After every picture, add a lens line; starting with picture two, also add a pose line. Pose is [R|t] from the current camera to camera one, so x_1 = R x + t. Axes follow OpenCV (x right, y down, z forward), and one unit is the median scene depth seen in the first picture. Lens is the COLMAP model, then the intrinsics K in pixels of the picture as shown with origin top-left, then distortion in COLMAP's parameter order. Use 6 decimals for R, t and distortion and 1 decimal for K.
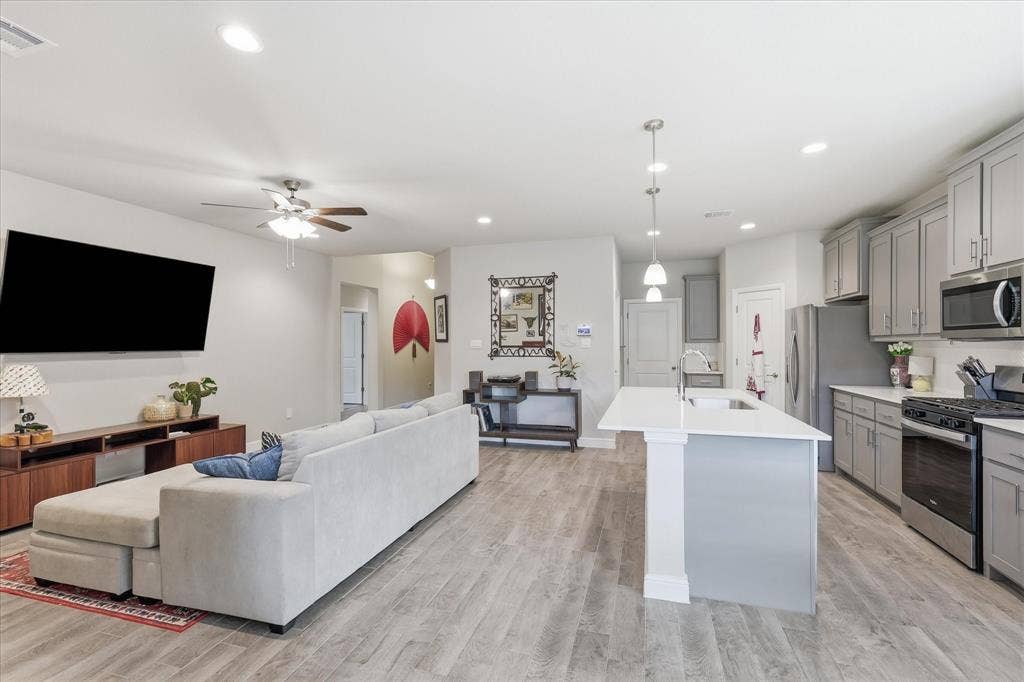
lens RADIAL K [[450.2, 0, 516.7], [0, 450.2, 338.4], [0, 0, 1]] dist [0.006229, -0.001505]
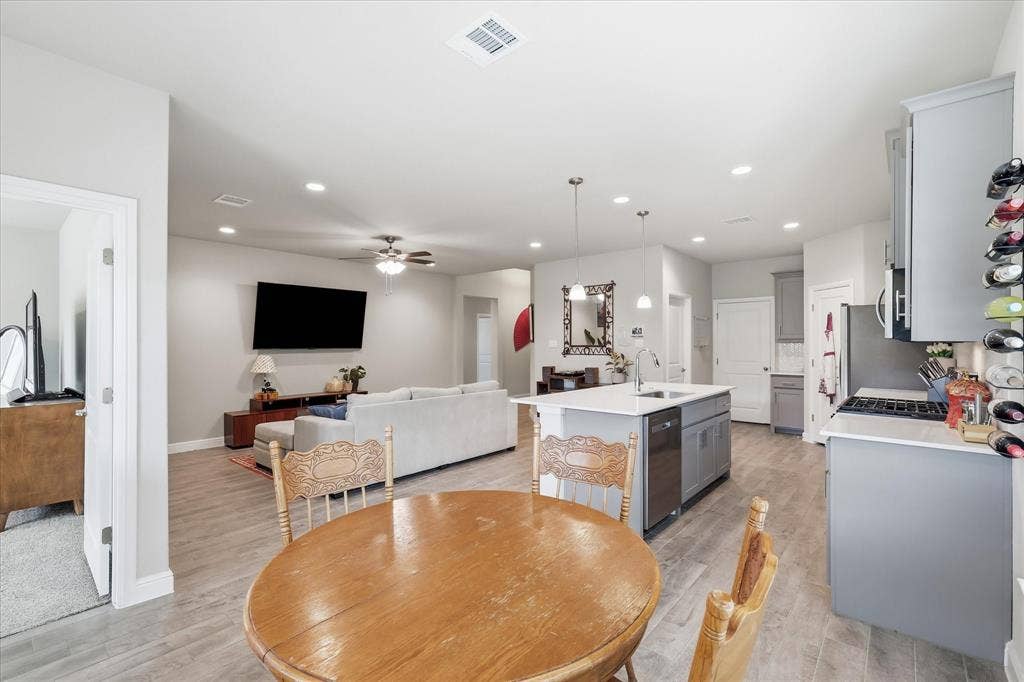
lens RADIAL K [[450.2, 0, 515.0], [0, 450.2, 341.5], [0, 0, 1]] dist [0.006229, -0.001505]
pose [[0.912403, -0.000694, -0.409292, 0.418864], [0.004281, 0.999960, 0.007849, -0.005033], [0.409270, -0.008914, 0.912370, -0.178408]]
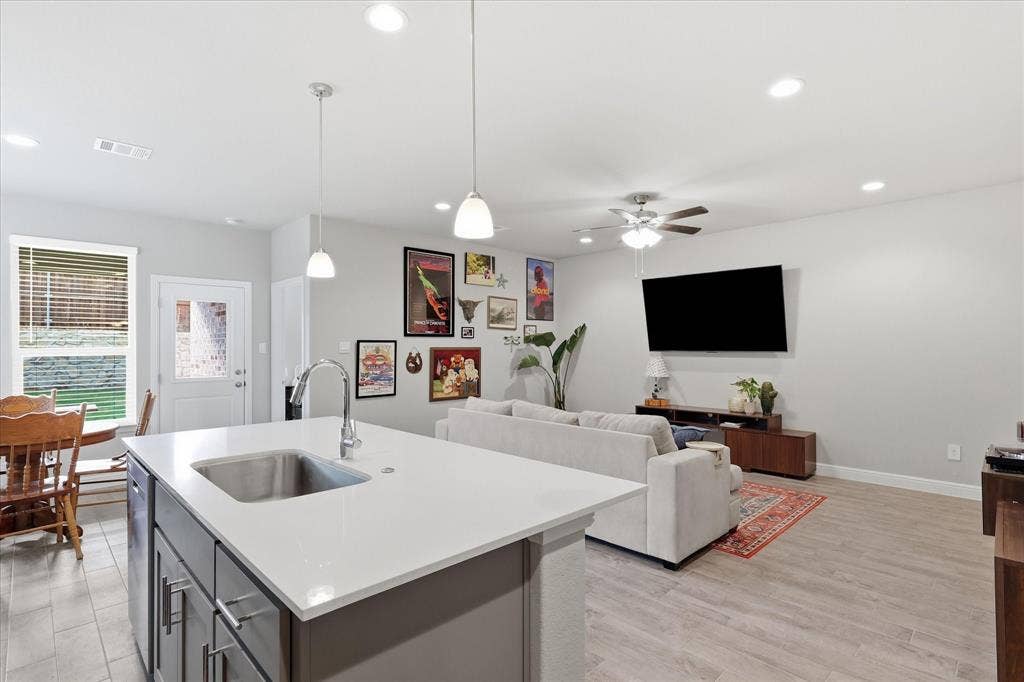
lens RADIAL K [[496.5, 0, 510.3], [0, 496.5, 346.2], [0, 0, 1]] dist [0.002535, -0.000321]
pose [[-0.498400, 0.010283, -0.866886, 0.576509], [0.013020, 0.999906, 0.004375, 0.003290], [0.866849, -0.009106, -0.498487, 1.085959]]
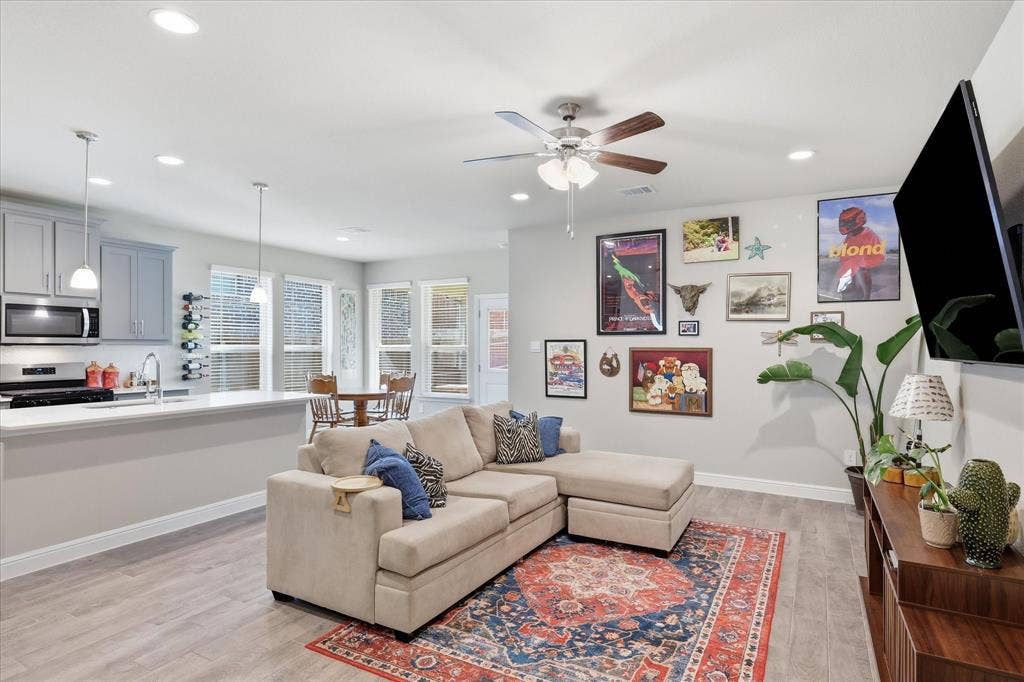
lens RADIAL K [[552.2, 0, 513.9], [0, 552.2, 336.1], [0, 0, 1]] dist [0.006160, -0.002387]
pose [[-0.975695, 0.009175, 0.218940, -0.494348], [0.002757, 0.999558, -0.029601, 0.020399], [-0.219115, -0.028278, -0.975289, 1.510366]]
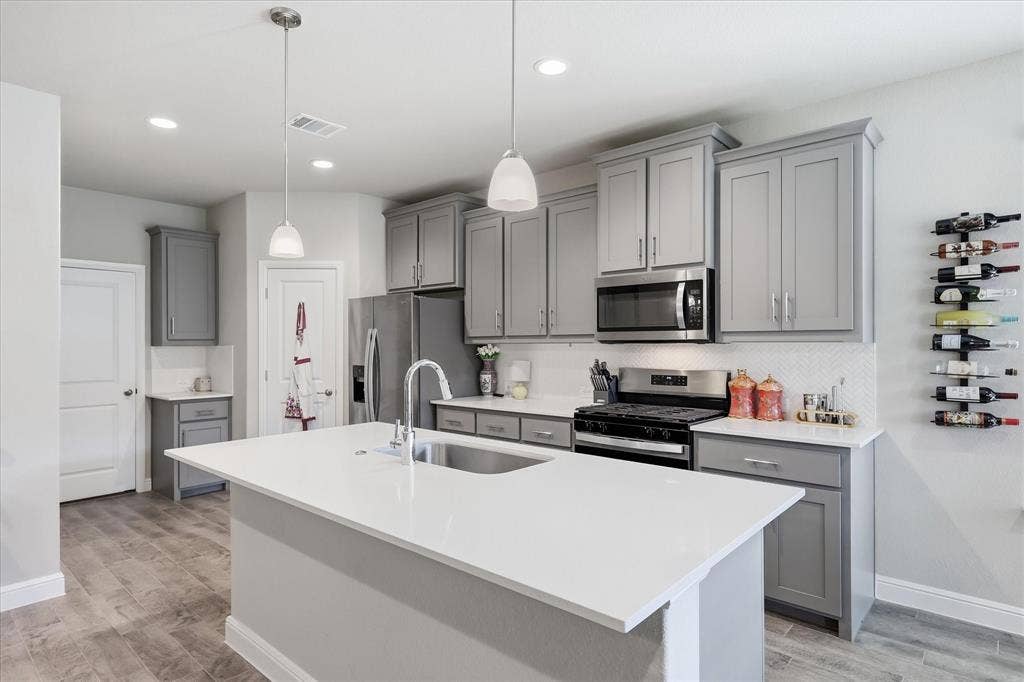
lens RADIAL K [[552.2, 0, 513.2], [0, 552.2, 342.5], [0, 0, 1]] dist [0.006160, -0.002387]
pose [[0.424781, 0.001677, 0.905294, -0.097773], [-0.006006, 0.999981, 0.000965, 0.002753], [-0.905276, -0.005847, 0.424783, 0.480489]]
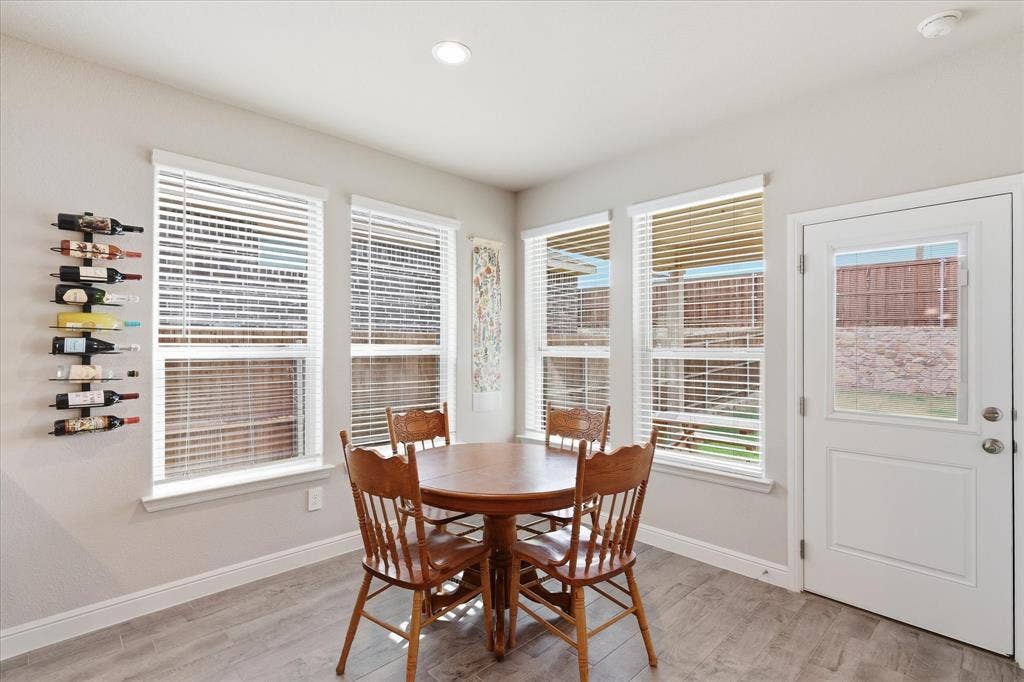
lens RADIAL K [[496.8, 0, 513.8], [0, 496.8, 343.4], [0, 0, 1]] dist [-0.002823, 0.003343]
pose [[-0.872700, 0.004680, 0.488235, 0.003620], [-0.003275, 0.999875, -0.015439, 0.004325], [-0.488246, -0.015072, -0.872576, 0.528413]]
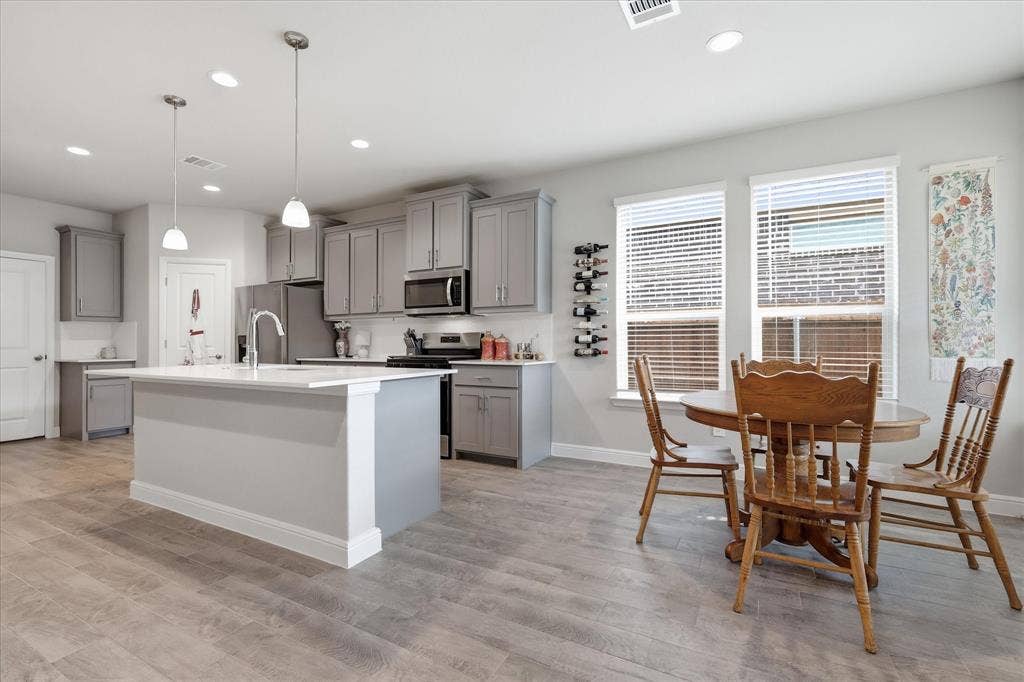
lens RADIAL K [[450.2, 0, 513.0], [0, 450.2, 340.4], [0, 0, 1]] dist [0.006229, -0.001505]
pose [[0.211045, 0.006232, 0.977457, -0.274069], [-0.006594, 0.999966, -0.004952, 0.062262], [-0.977454, -0.005400, 0.211079, 0.254301]]
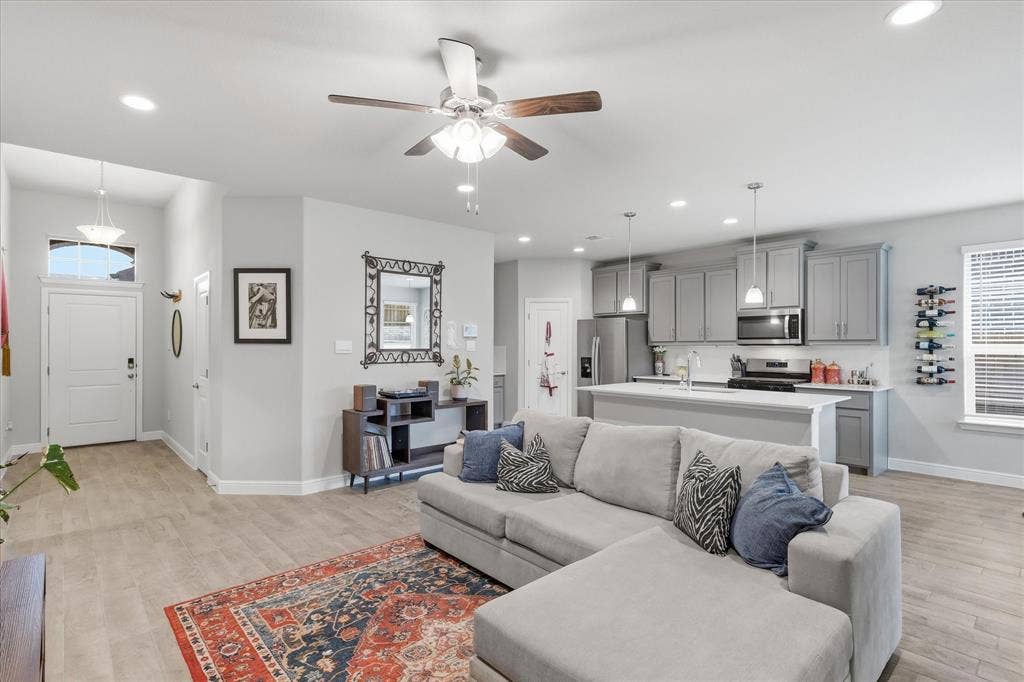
lens RADIAL K [[496.8, 0, 513.8], [0, 496.8, 342.8], [0, 0, 1]] dist [-0.002823, 0.003343]
pose [[0.522206, 0.009000, 0.852772, -0.825211], [-0.011012, 0.999932, -0.003810, 0.008780], [-0.852749, -0.007401, 0.522269, 0.517078]]
